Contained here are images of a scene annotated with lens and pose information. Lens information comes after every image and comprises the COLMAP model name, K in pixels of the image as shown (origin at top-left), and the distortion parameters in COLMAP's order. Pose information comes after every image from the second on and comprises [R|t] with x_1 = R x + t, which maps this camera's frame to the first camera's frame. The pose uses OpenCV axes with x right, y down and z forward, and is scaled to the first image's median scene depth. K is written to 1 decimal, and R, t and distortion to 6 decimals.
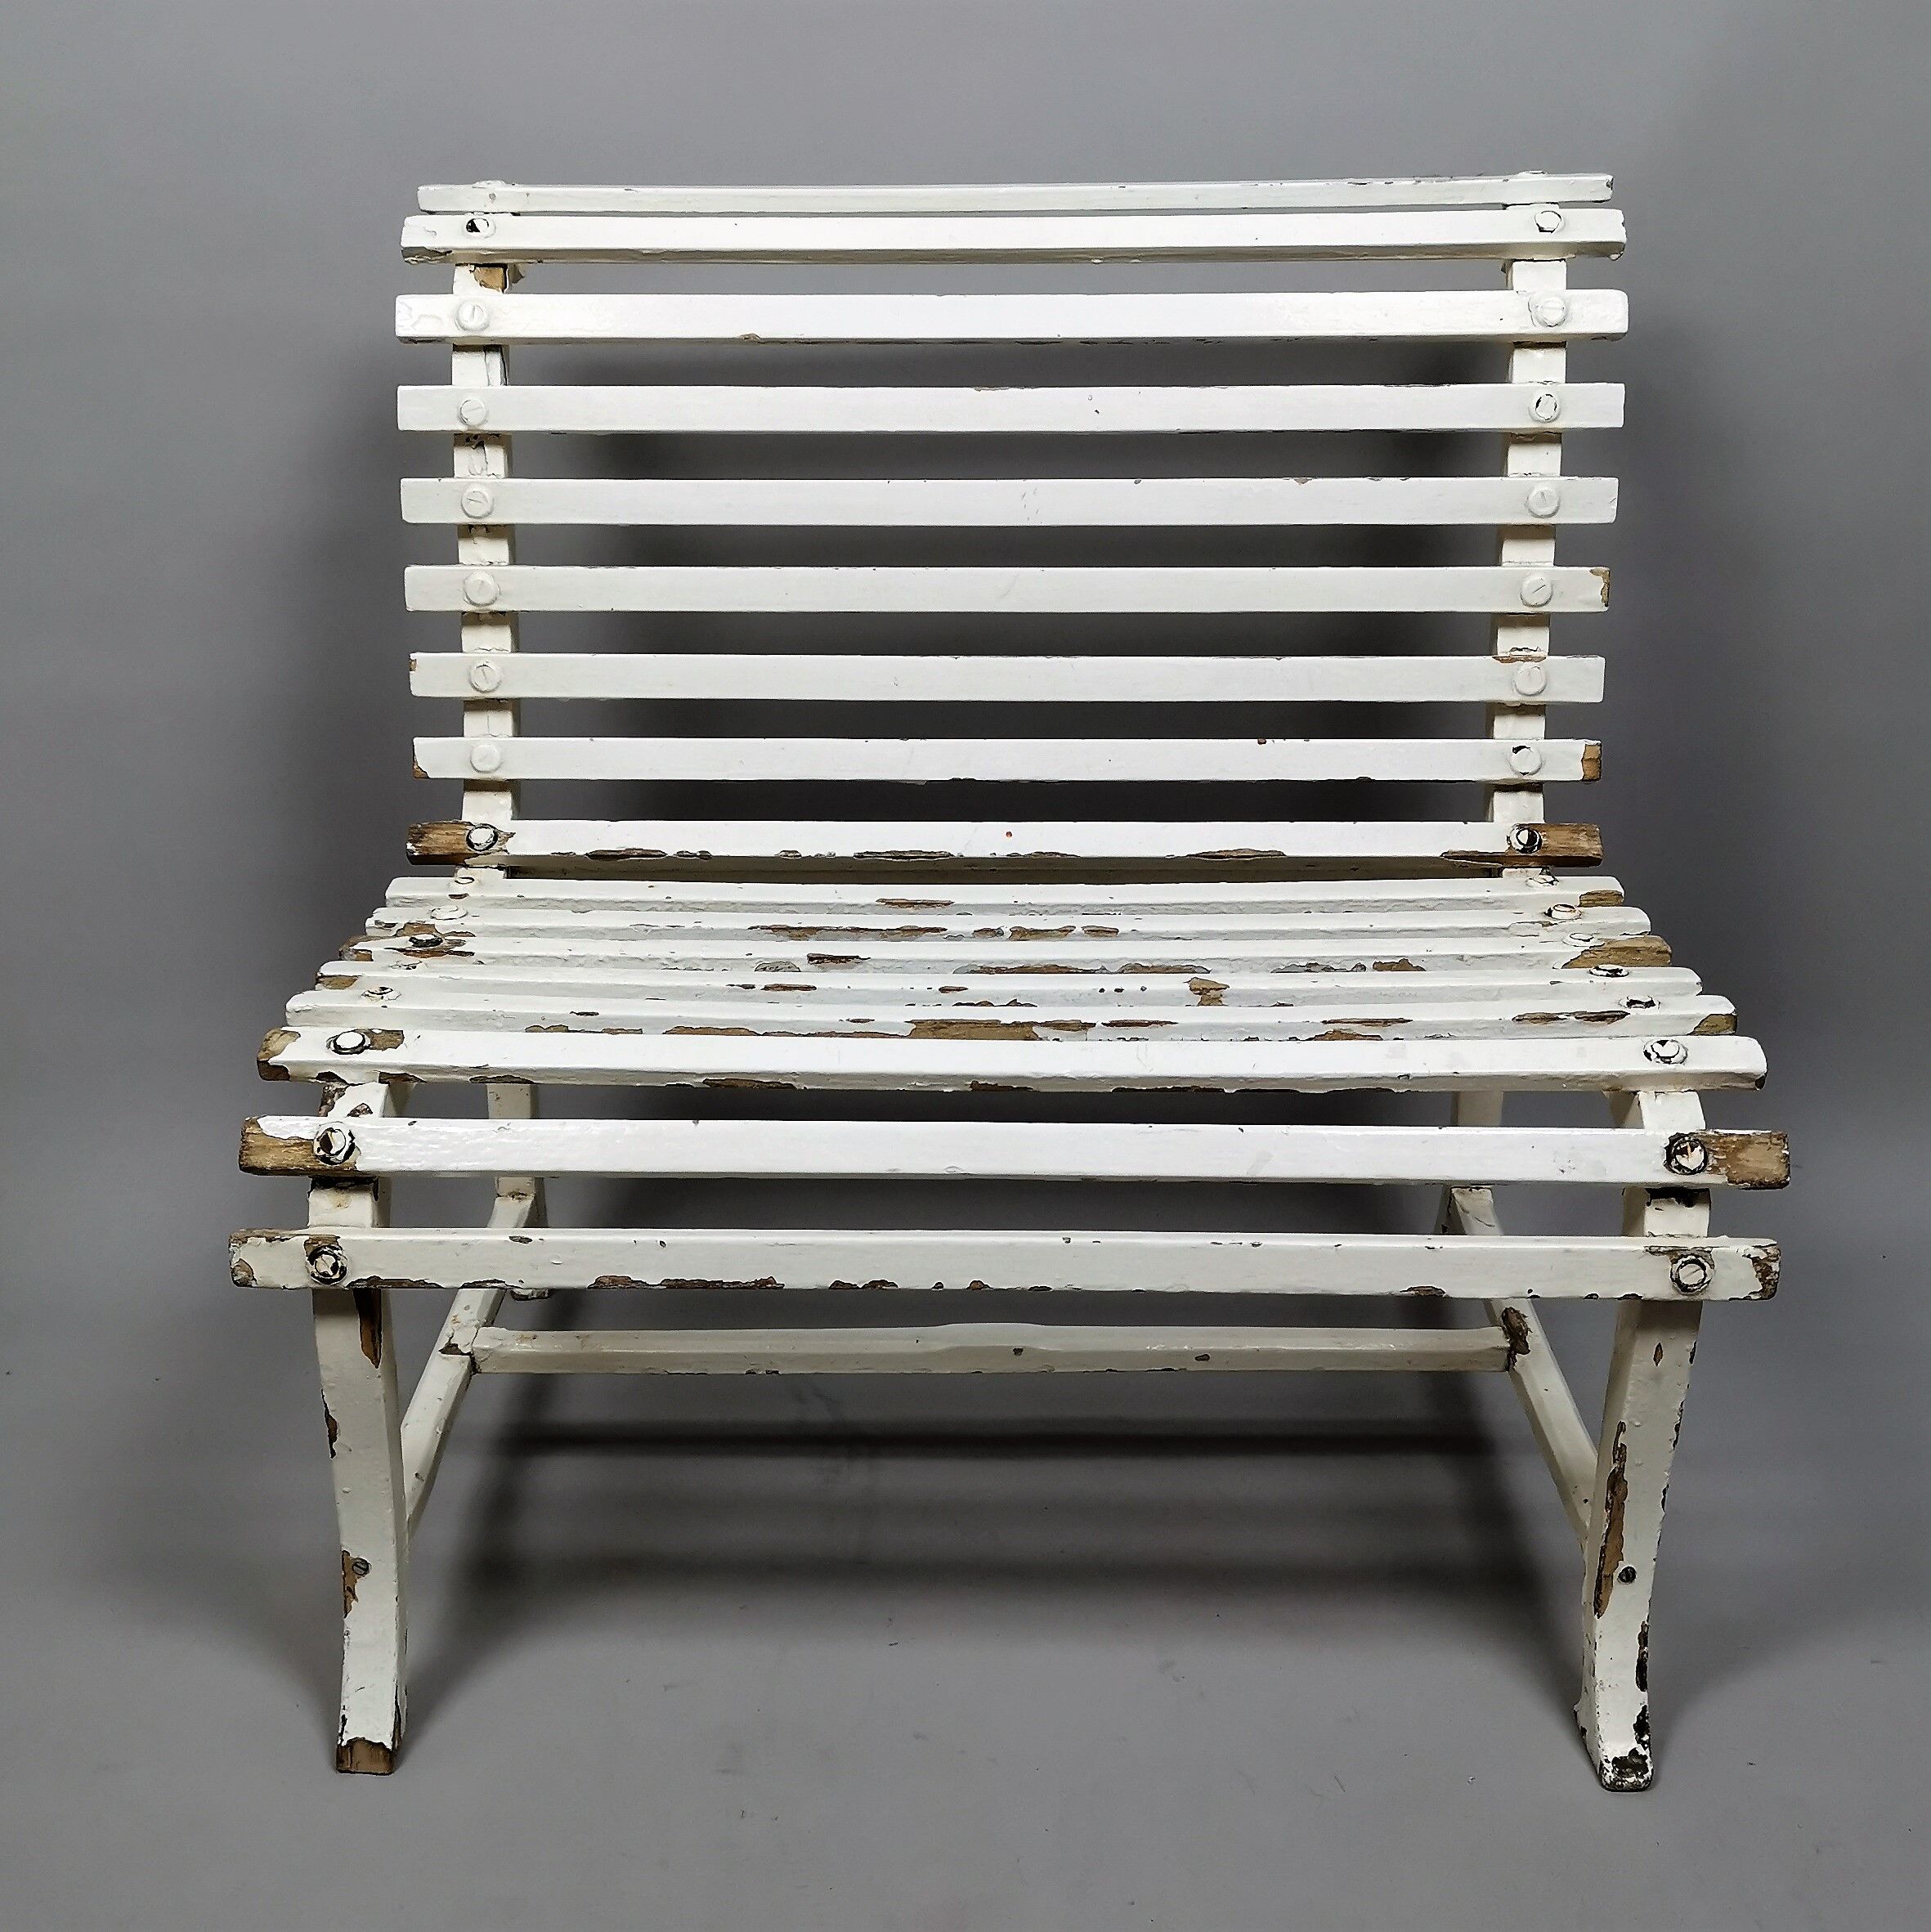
lens RADIAL K [[2586.0, 0, 963.0], [0, 2586.0, 958.6], [0, 0, 1]] dist [0.080609, -0.057339]
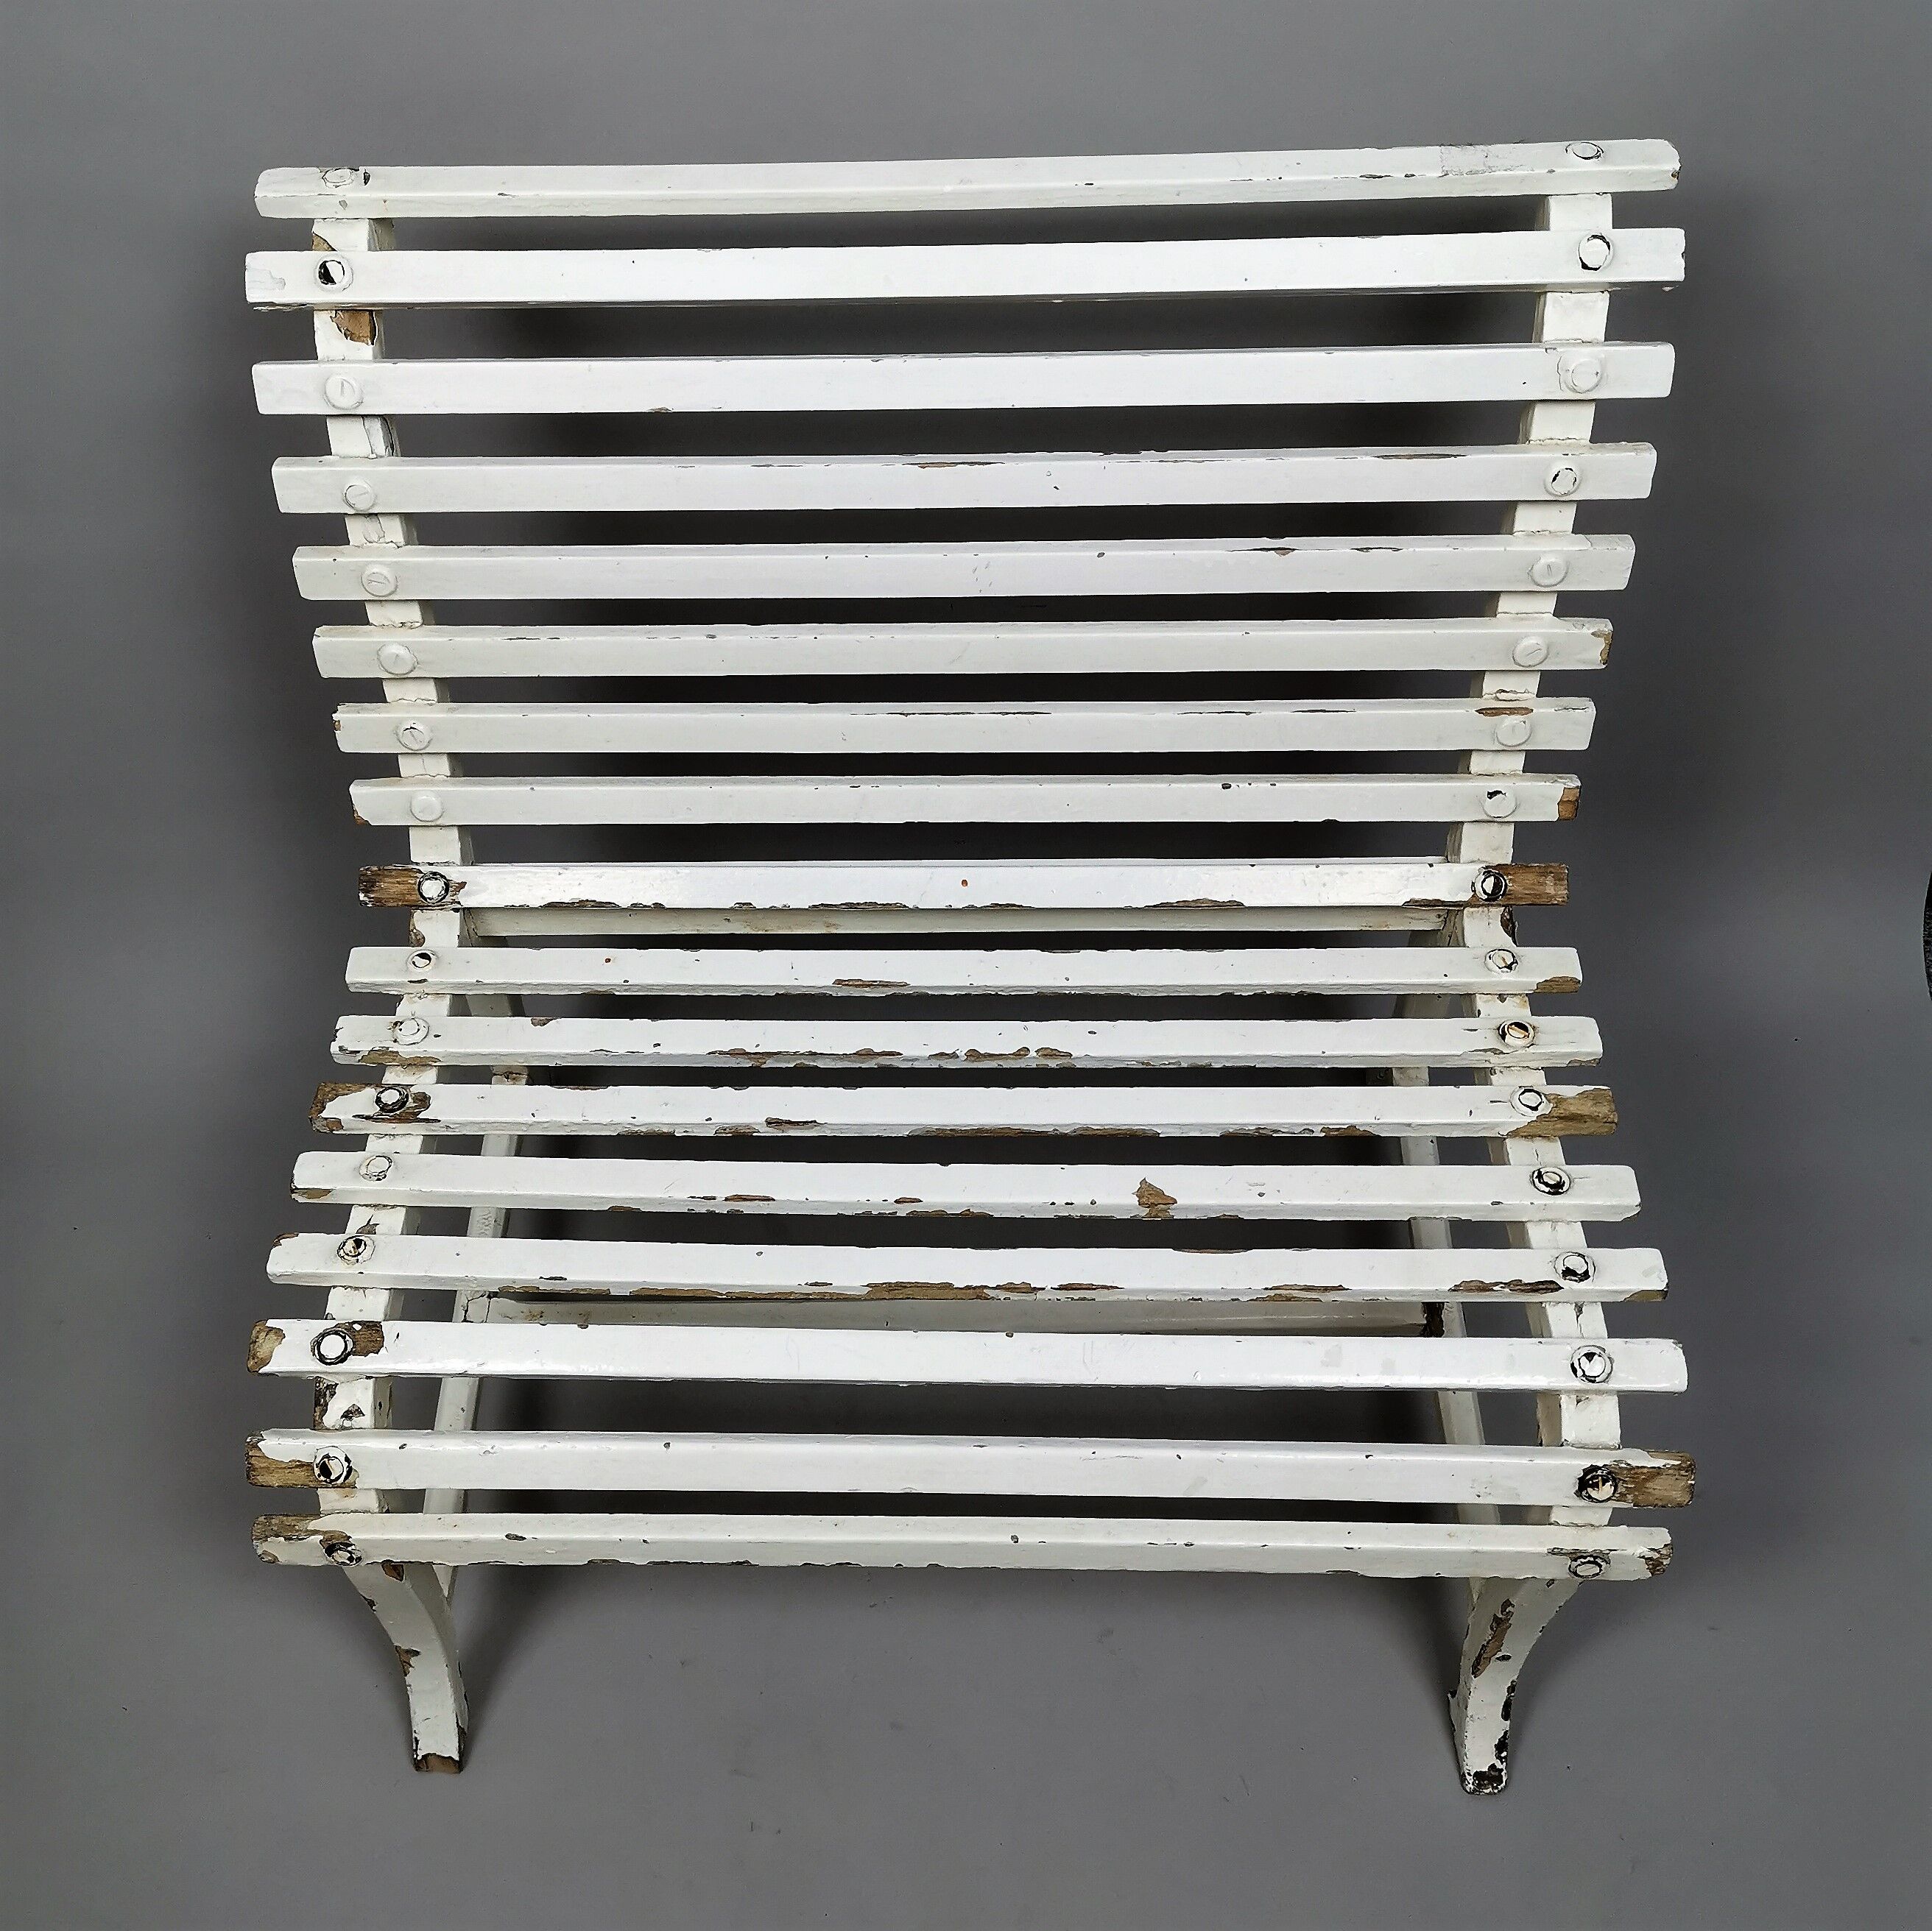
lens RADIAL K [[2297.3, 0, 921.7], [0, 2297.3, 1006.1], [0, 0, 1]] dist [0.080932, -0.076352]
pose [[0.999658, -0.014367, -0.021856, 0.022260], [0.023640, 0.853886, 0.519924, -0.520104], [0.011193, -0.520263, 0.853933, 0.254225]]
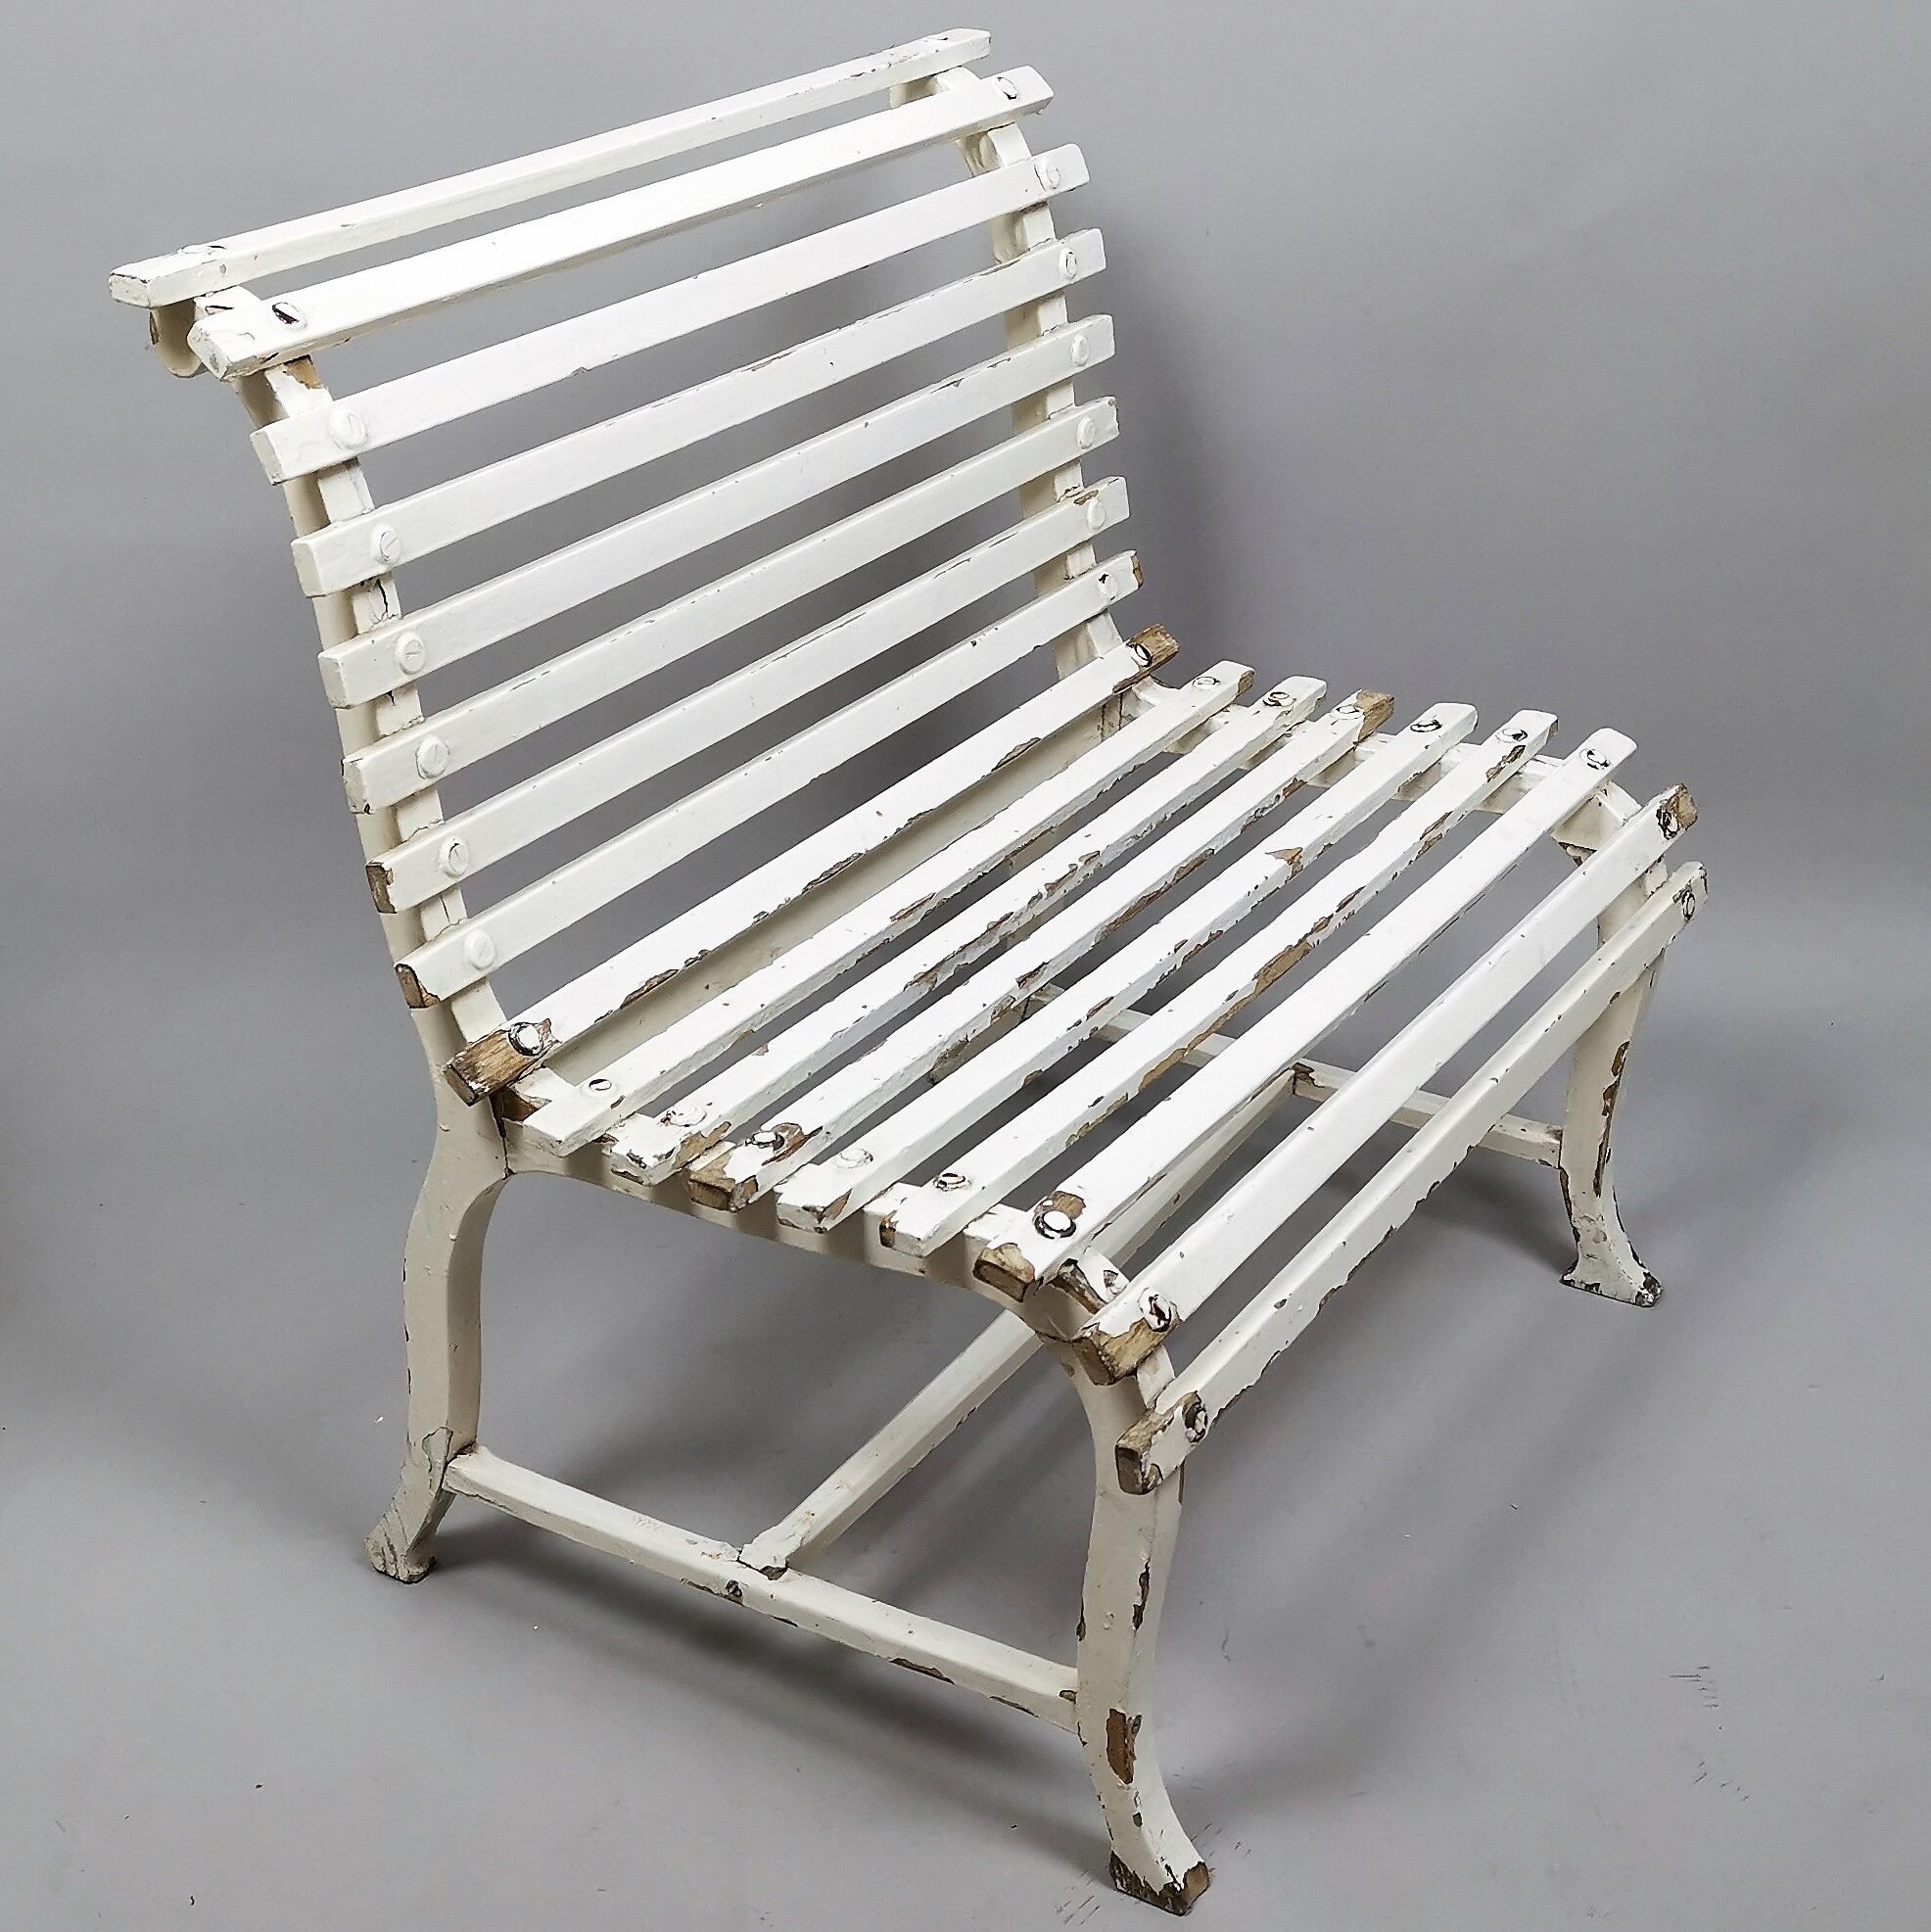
lens RADIAL K [[2965.2, 0, 1043.4], [0, 2965.2, 1060.3], [0, 0, 1]] dist [0.030615, 0.123919]
pose [[0.494916, -0.411649, 0.765247, -0.937033], [0.293949, 0.908060, 0.298364, -0.309785], [-0.817712, 0.077278, 0.570417, 0.365919]]
